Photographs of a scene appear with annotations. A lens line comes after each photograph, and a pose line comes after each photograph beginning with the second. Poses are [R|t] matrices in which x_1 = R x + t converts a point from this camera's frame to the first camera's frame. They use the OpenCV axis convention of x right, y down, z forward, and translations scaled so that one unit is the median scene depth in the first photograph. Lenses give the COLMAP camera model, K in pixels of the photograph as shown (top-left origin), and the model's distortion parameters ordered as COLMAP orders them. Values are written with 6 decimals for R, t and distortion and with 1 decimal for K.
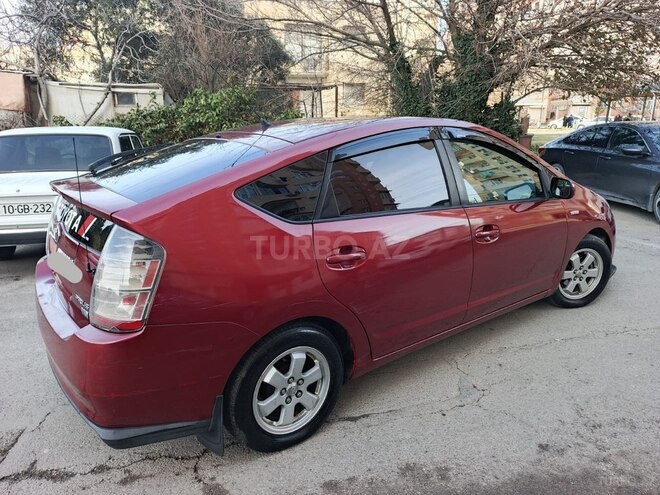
lens RADIAL K [[468.0, 0, 328.2], [0, 468.0, 250.0], [0, 0, 1]] dist [0.020486, -0.012212]
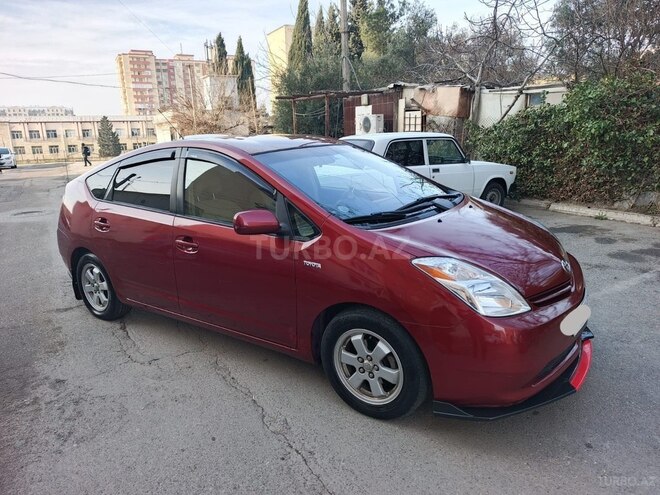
lens RADIAL K [[468.0, 0, 328.2], [0, 468.0, 250.0], [0, 0, 1]] dist [0.020486, -0.012212]
pose [[0.294453, 0.231590, -0.927180, 1.193304], [-0.214229, 0.961498, 0.172128, -0.228947], [0.931345, 0.147945, 0.332729, 0.765843]]
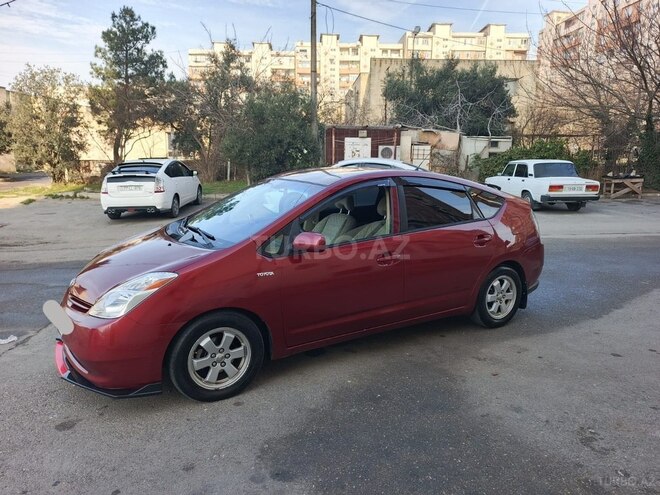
lens RADIAL K [[468.0, 0, 328.2], [0, 468.0, 250.0], [0, 0, 1]] dist [0.020486, -0.012212]
pose [[0.992369, 0.033432, -0.118686, -2.266094], [-0.039531, 0.997996, -0.049407, 0.620081], [0.116797, 0.053722, 0.991702, -2.555777]]
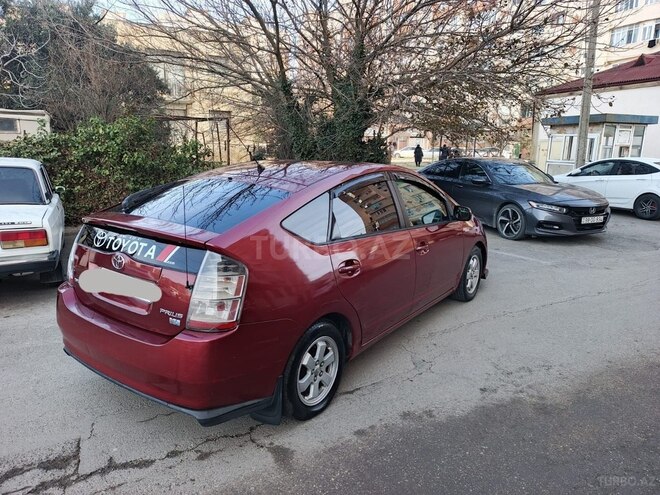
lens RADIAL K [[464.2, 0, 326.7], [0, 464.2, 248.9], [0, 0, 1]] dist [0.040333, -0.032274]
pose [[0.956427, -0.043119, 0.288771, -0.261105], [0.057873, 0.997408, -0.042747, 0.008386], [-0.286180, 0.057596, 0.956443, -0.178567]]
